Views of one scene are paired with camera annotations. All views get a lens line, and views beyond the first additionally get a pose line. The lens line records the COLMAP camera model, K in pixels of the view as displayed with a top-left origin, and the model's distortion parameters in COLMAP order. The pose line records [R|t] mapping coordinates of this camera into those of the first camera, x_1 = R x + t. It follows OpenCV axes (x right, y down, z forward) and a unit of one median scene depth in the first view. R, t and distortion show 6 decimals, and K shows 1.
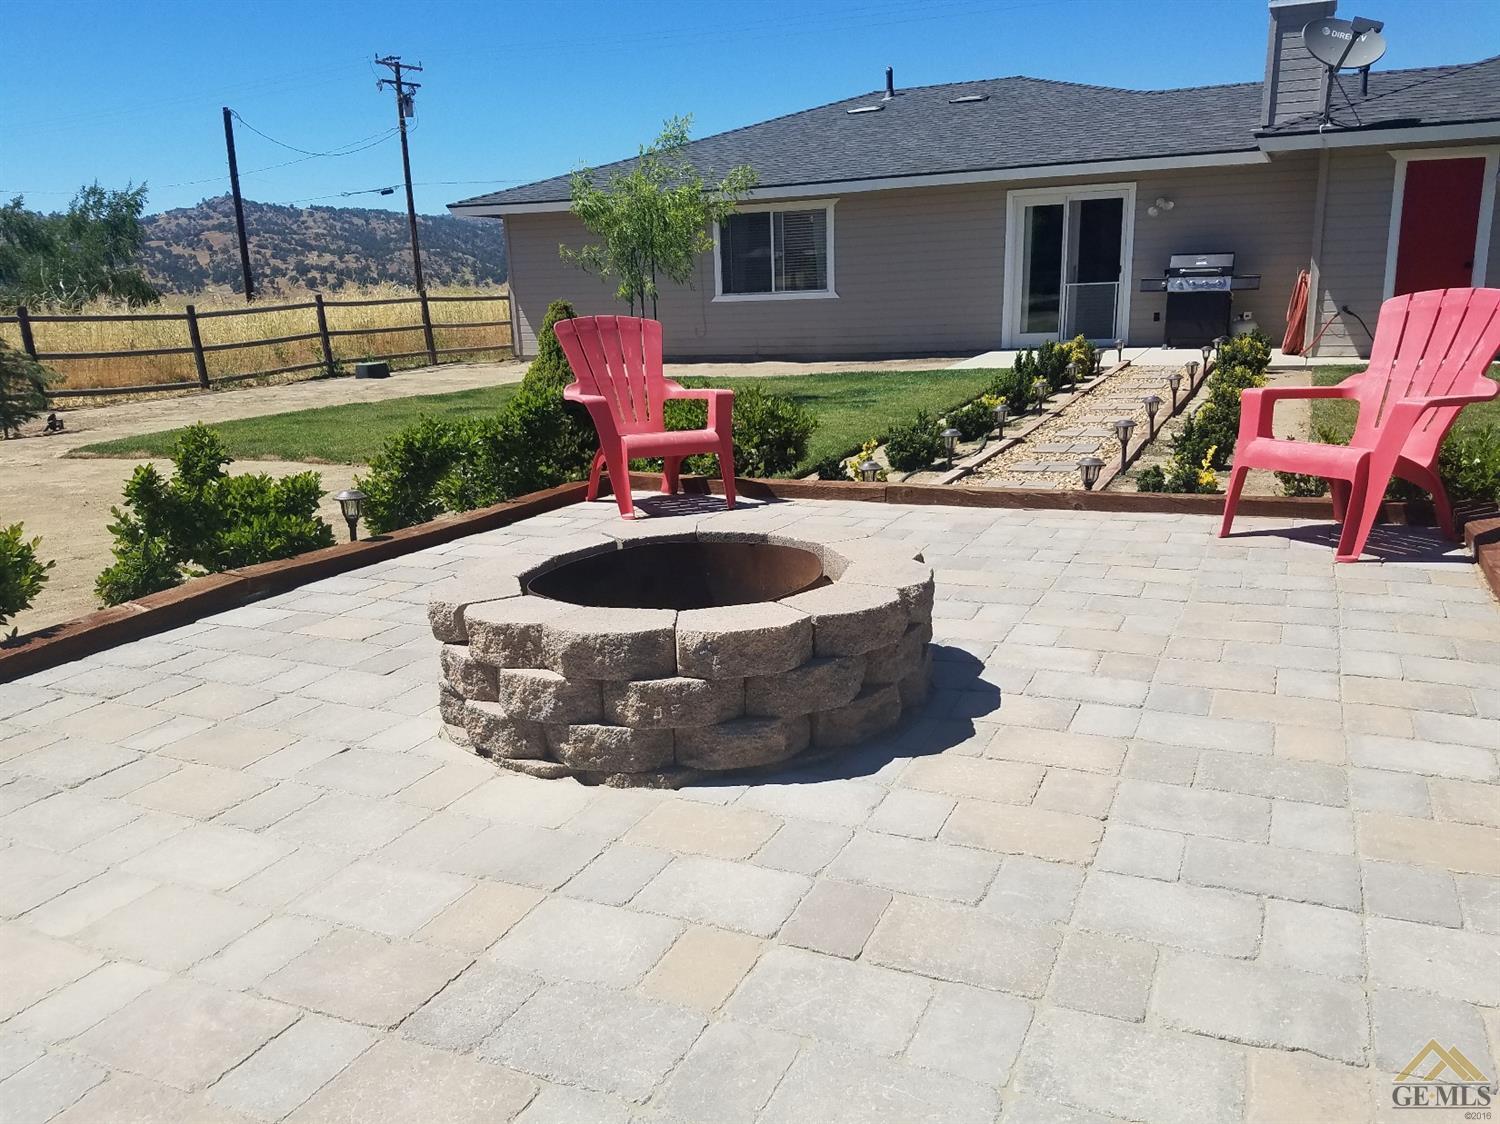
lens RADIAL K [[1173.7, 0, 670.8], [0, 1173.7, 563.3], [0, 0, 1]] dist [0.139018, -0.202376]
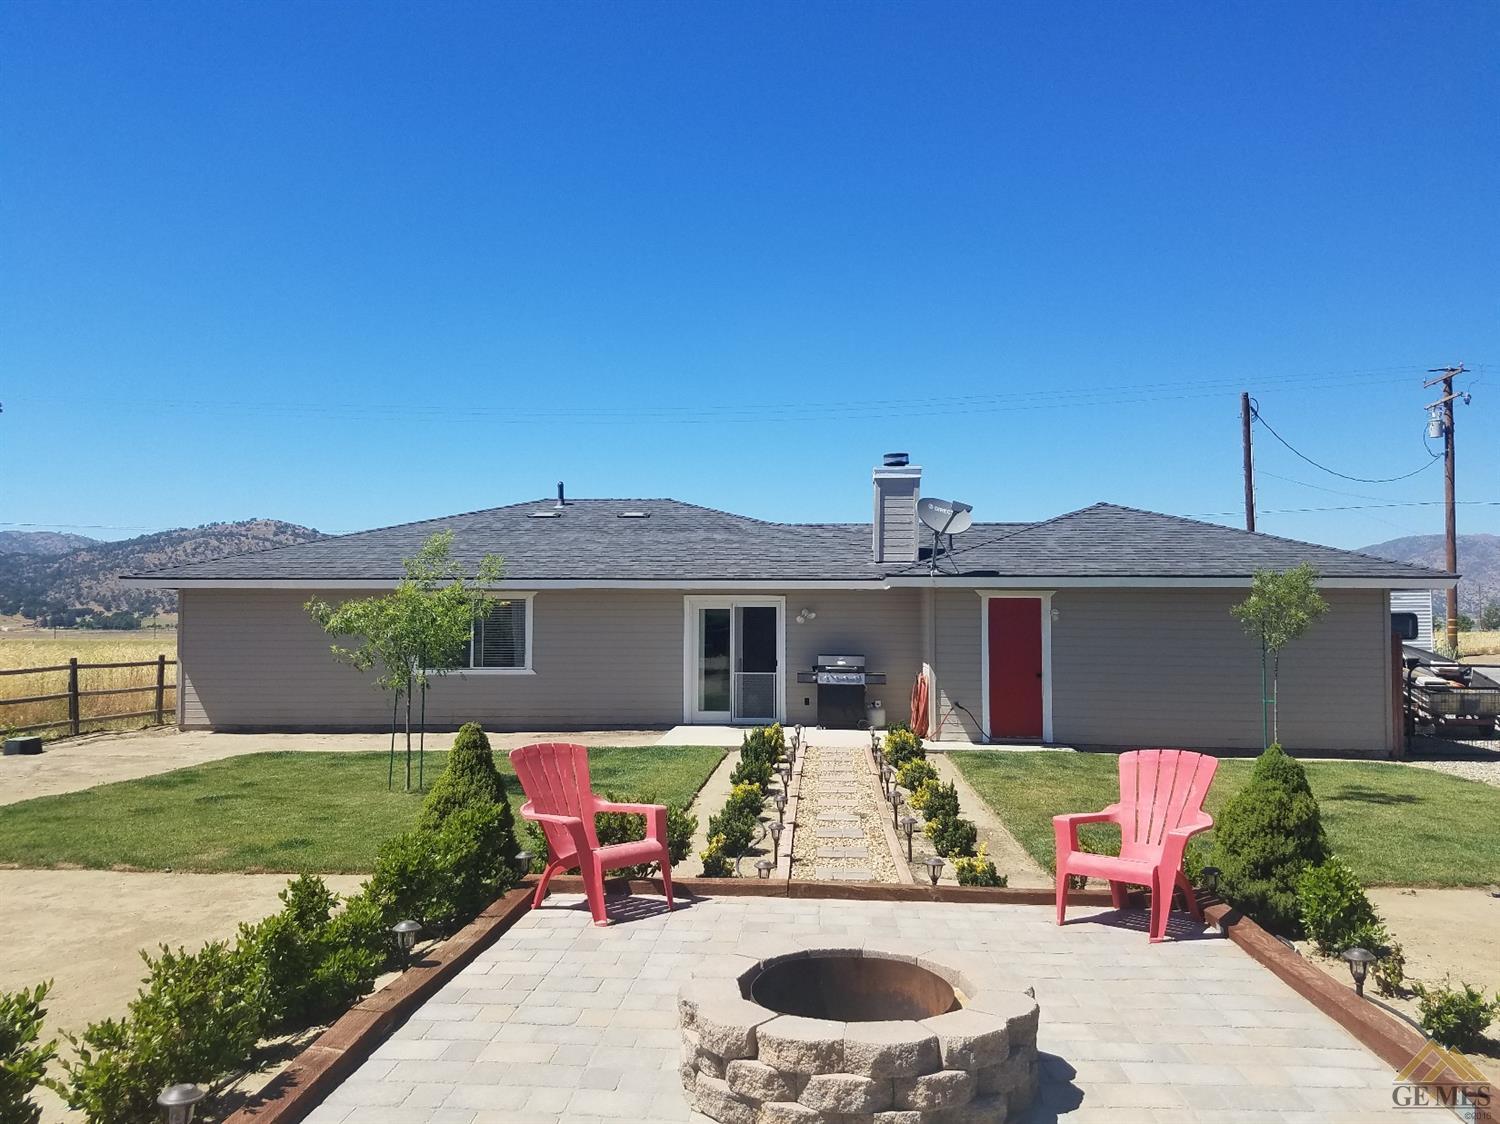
lens RADIAL K [[1173.7, 0, 670.8], [0, 1173.7, 563.3], [0, 0, 1]] dist [0.139018, -0.202376]
pose [[0.938641, 0.045380, 0.341898, -0.490081], [0.053141, 0.960439, -0.273372, -0.070685], [-0.340778, 0.274767, 0.899096, -0.246814]]
